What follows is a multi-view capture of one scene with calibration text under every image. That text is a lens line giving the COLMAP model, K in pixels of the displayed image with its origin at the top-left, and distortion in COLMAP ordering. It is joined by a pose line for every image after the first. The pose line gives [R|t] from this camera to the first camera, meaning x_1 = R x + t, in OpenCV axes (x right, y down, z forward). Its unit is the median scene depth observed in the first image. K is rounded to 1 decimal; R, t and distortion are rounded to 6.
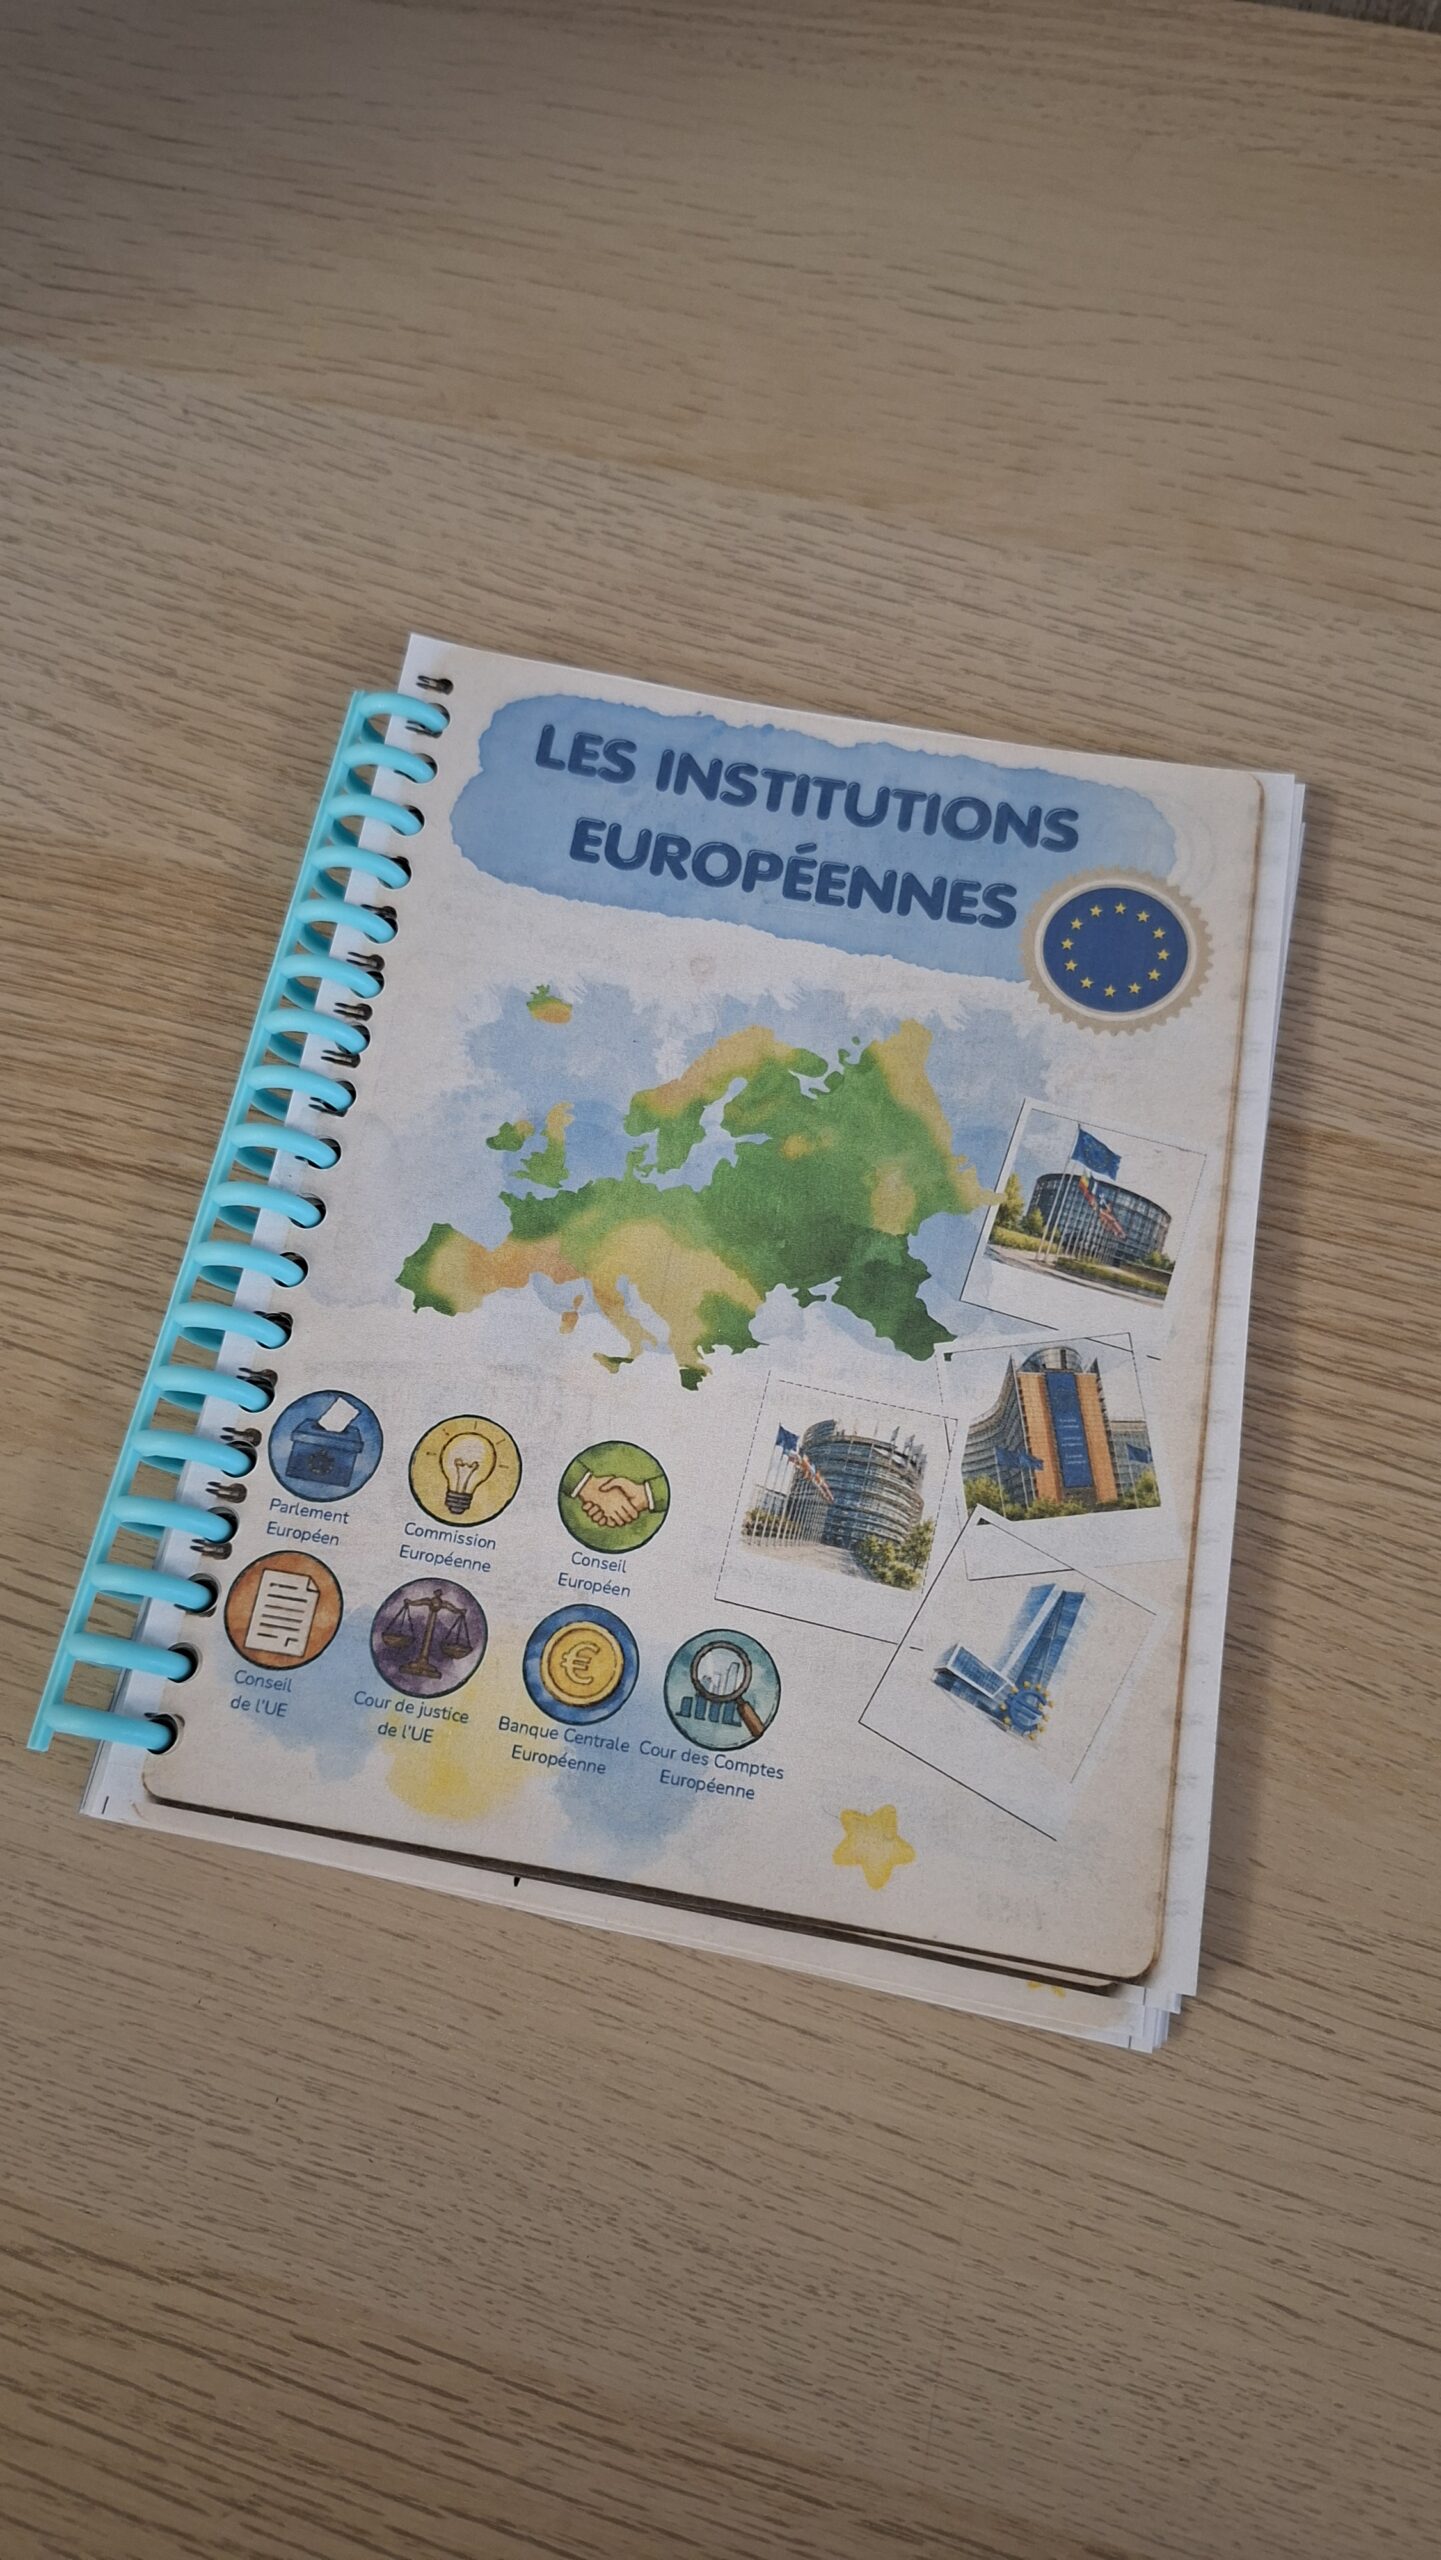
lens RADIAL K [[1534.4, 0, 722.6], [0, 1534.4, 1319.9], [0, 0, 1]] dist [0.012985, -0.023788]
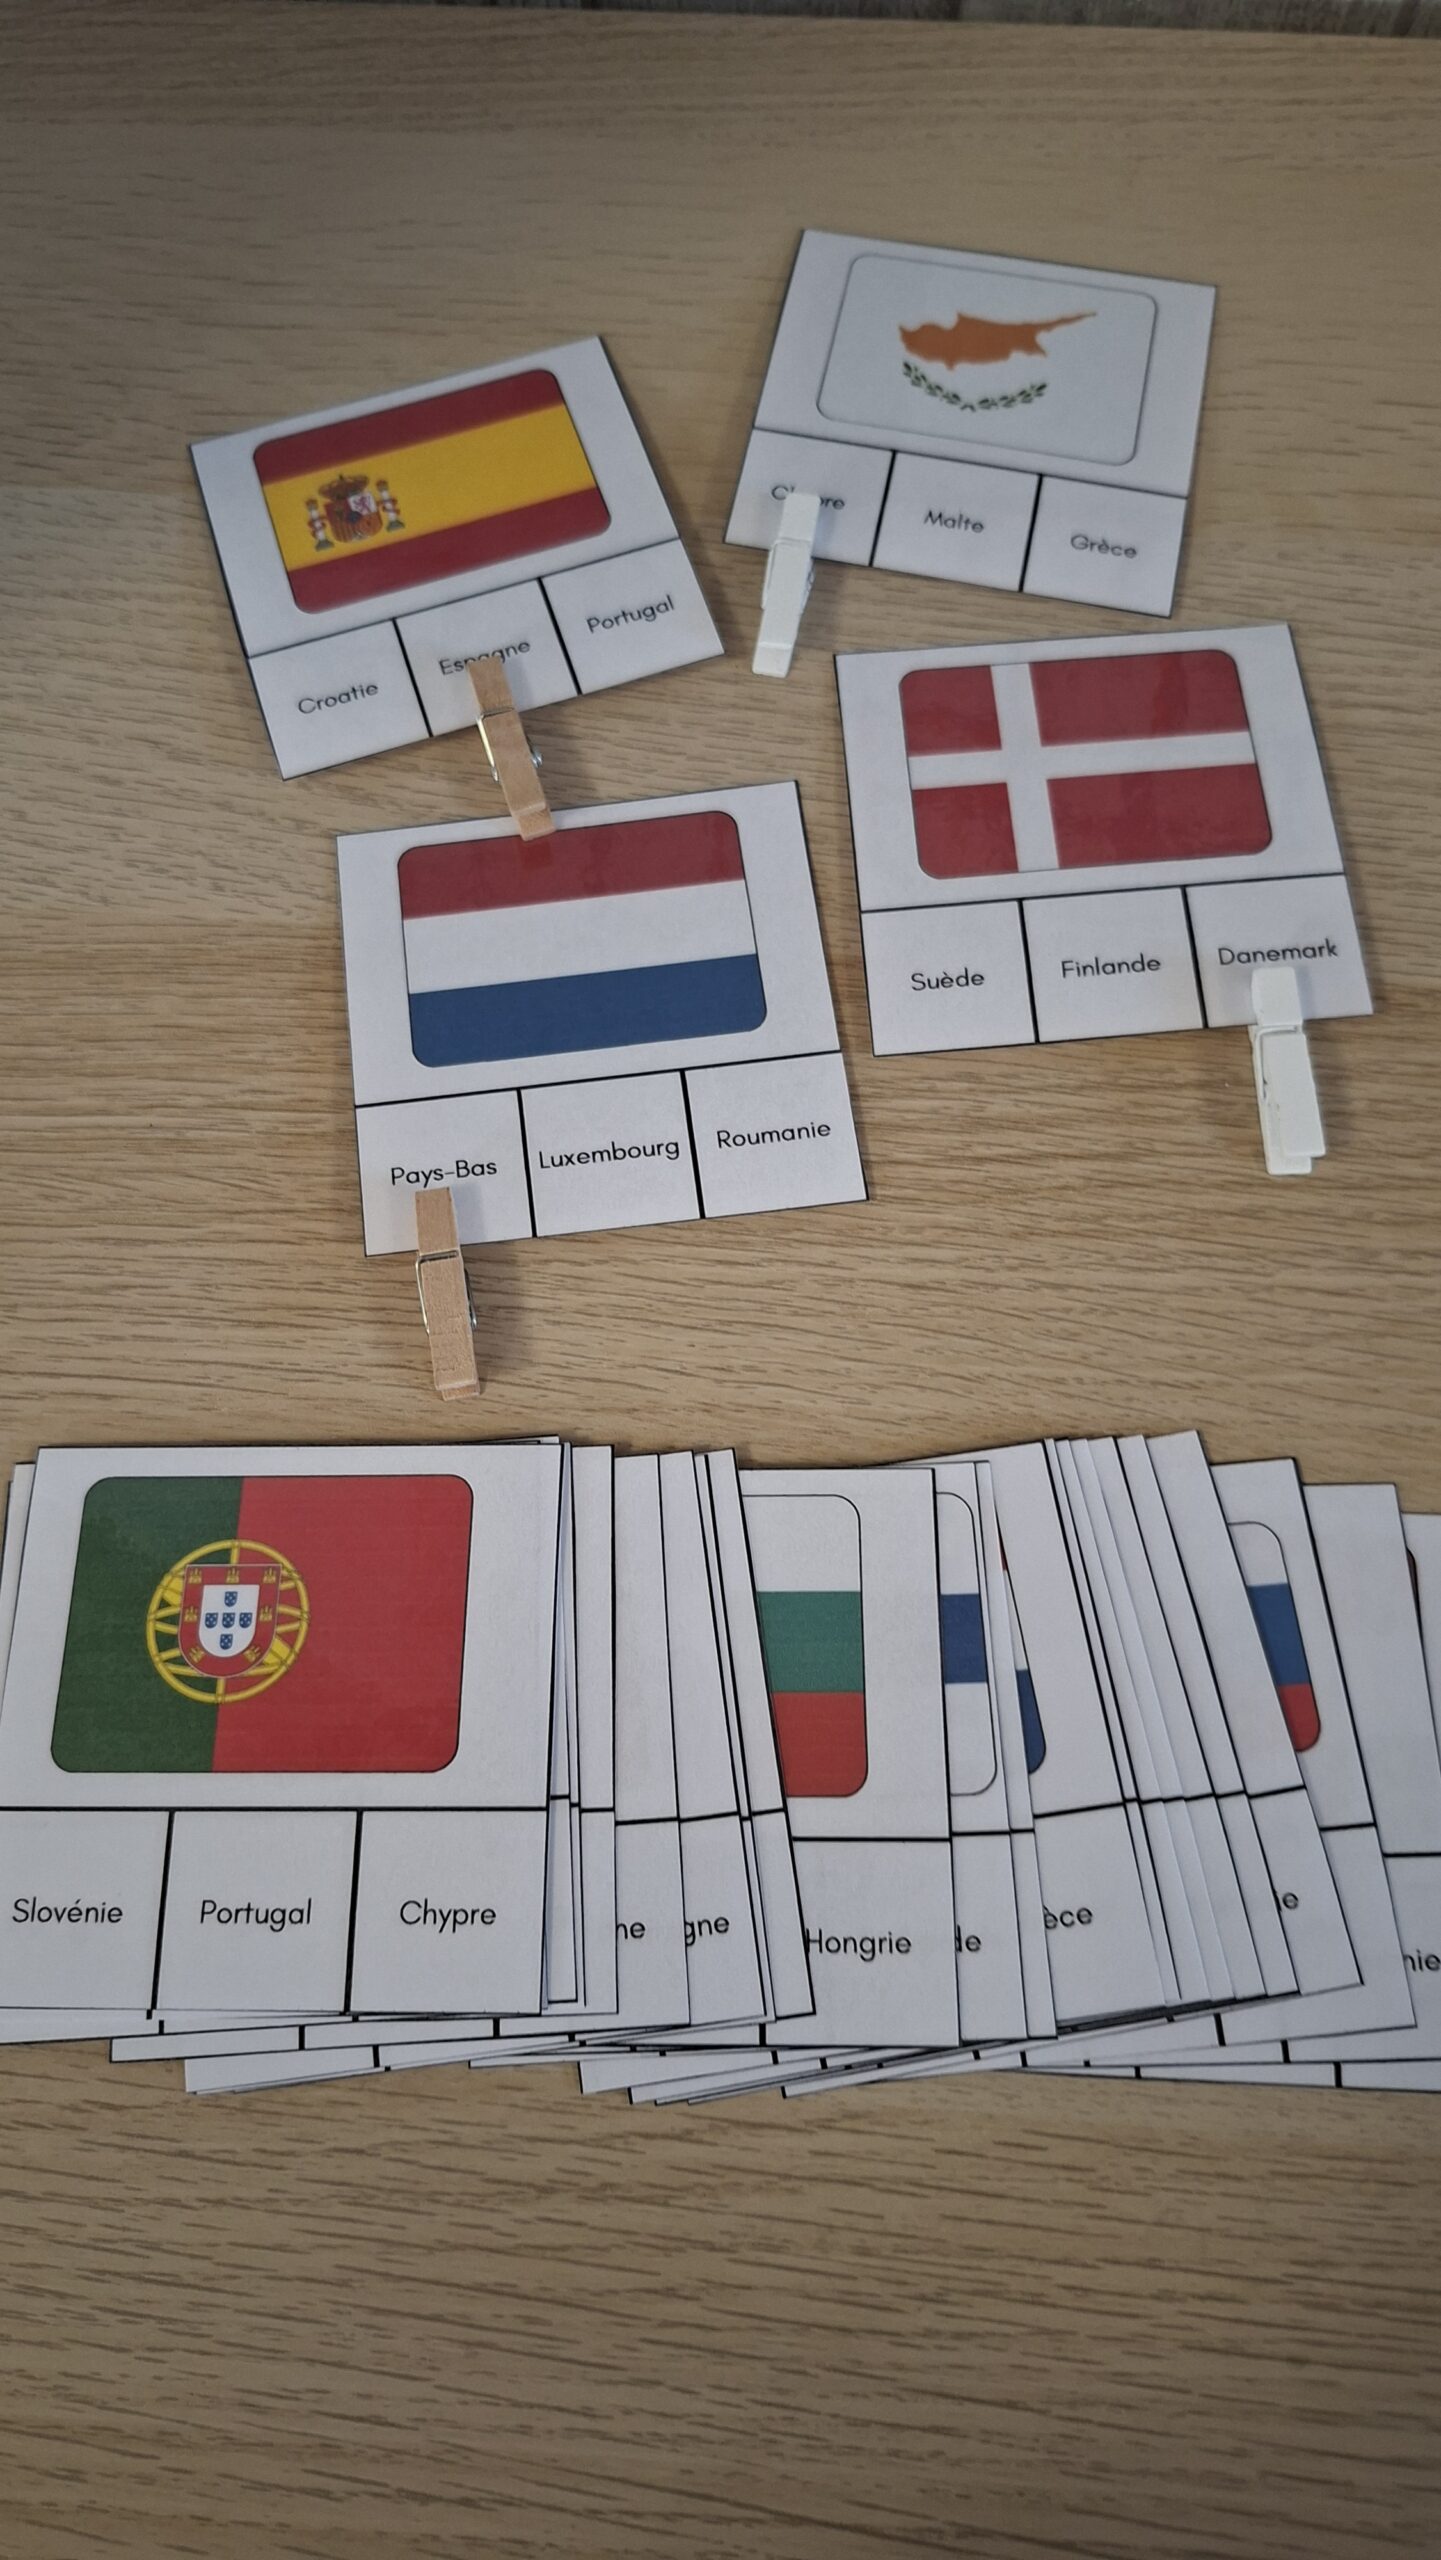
lens RADIAL K [[1534.4, 0, 722.6], [0, 1534.4, 1319.9], [0, 0, 1]] dist [0.012985, -0.023788]
pose [[0.981148, -0.183329, 0.061141, -0.373104], [0.183519, 0.983013, 0.002546, 0.010389], [-0.060569, 0.008723, 0.998126, -0.149812]]
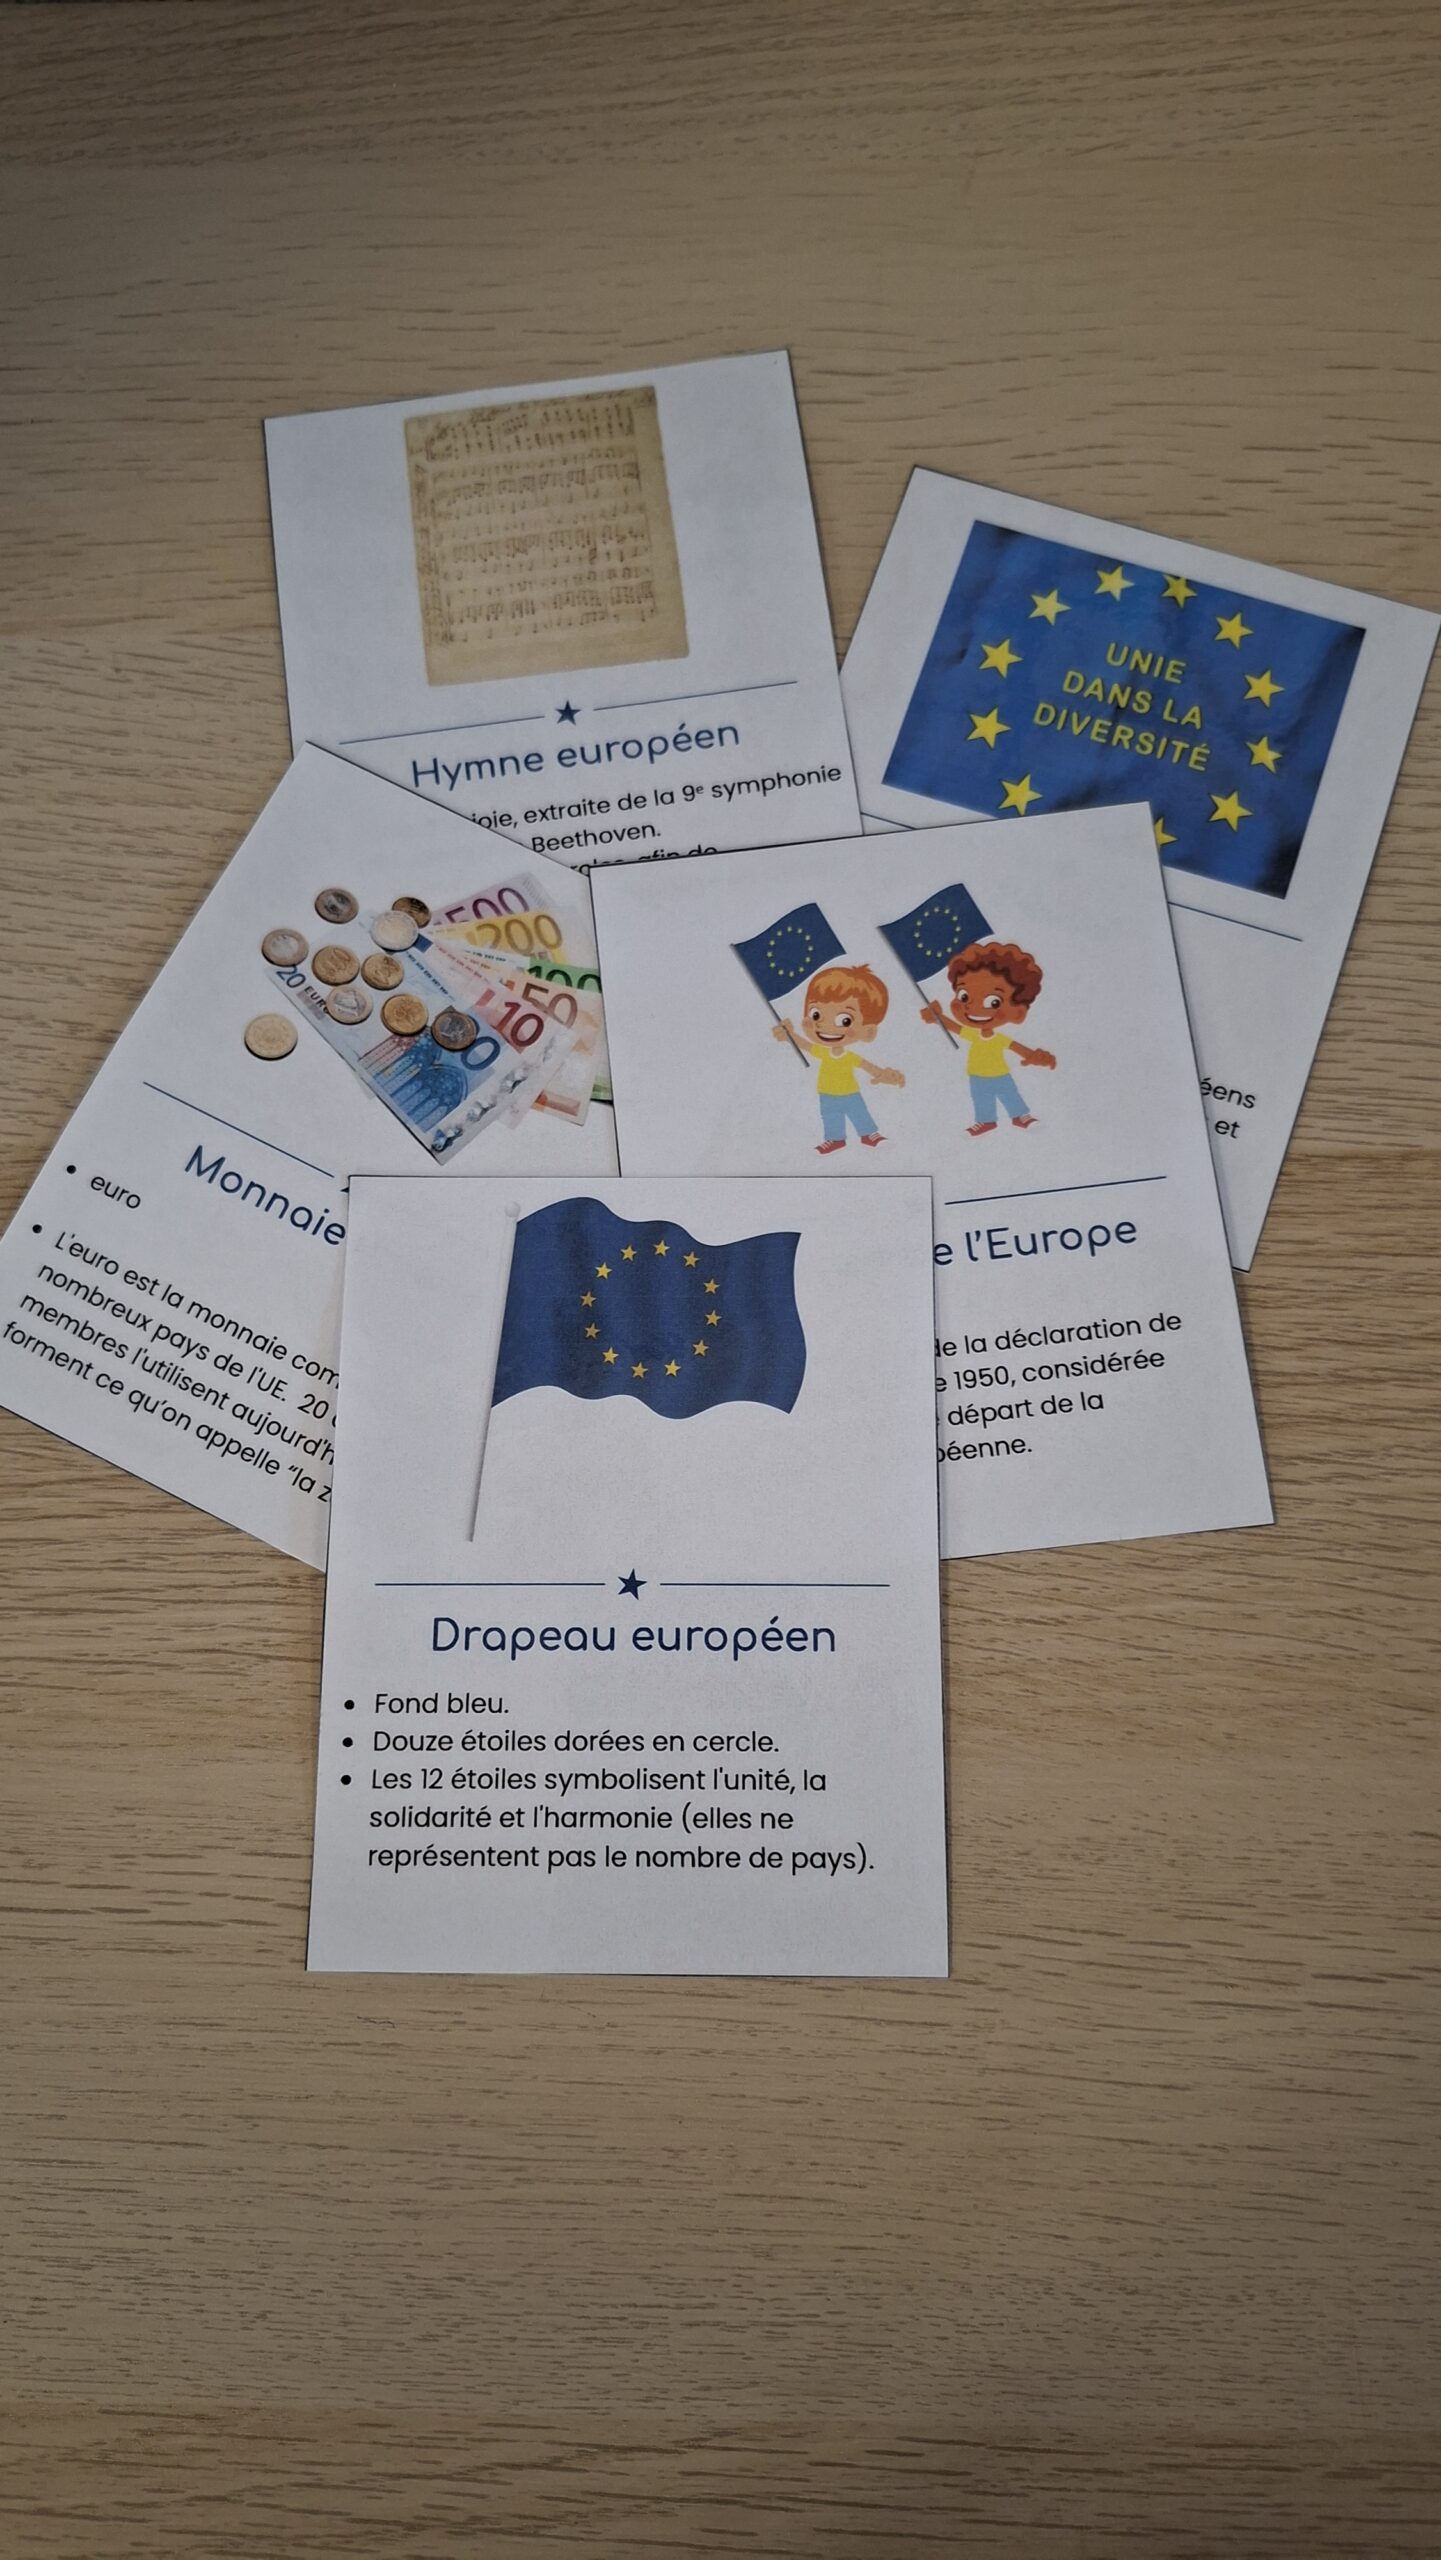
lens RADIAL K [[1534.4, 0, 722.6], [0, 1534.4, 1319.9], [0, 0, 1]] dist [0.012985, -0.023788]
pose [[0.967613, -0.247305, 0.050655, -0.179256], [0.241977, 0.965815, 0.092999, -0.263379], [-0.071923, -0.077730, 0.994377, -0.056653]]
